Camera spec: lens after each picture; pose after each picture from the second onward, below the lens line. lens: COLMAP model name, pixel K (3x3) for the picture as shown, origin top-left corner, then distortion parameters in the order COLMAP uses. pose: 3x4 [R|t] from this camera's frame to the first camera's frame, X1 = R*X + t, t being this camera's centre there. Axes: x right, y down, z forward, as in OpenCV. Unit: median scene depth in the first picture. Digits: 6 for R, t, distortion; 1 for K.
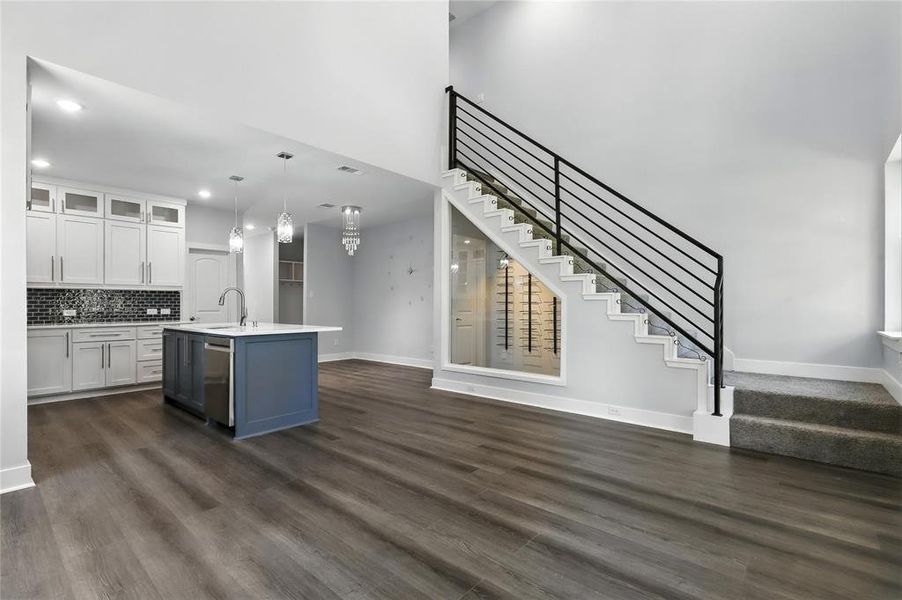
lens RADIAL K [[416.6, 0, 449.4], [0, 416.6, 301.4], [0, 0, 1]] dist [0.000754, 0.000249]
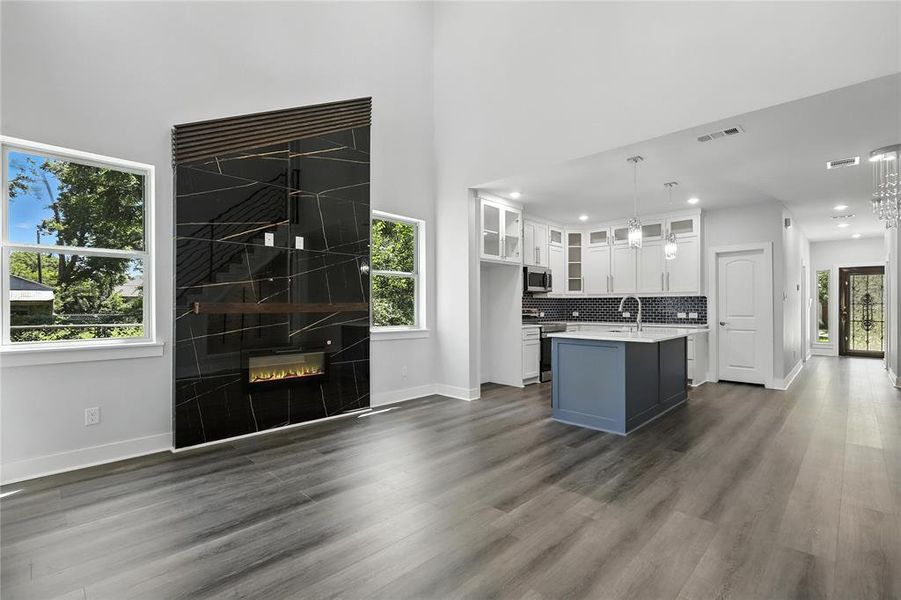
lens RADIAL K [[412.8, 0, 450.3], [0, 412.8, 304.3], [0, 0, 1]] dist [-0.002016, 0.000936]
pose [[-0.052667, -0.001646, -0.998611, 0.501266], [0.008776, 0.999959, -0.002111, -0.009466], [0.998574, -0.008875, -0.052650, 0.515486]]
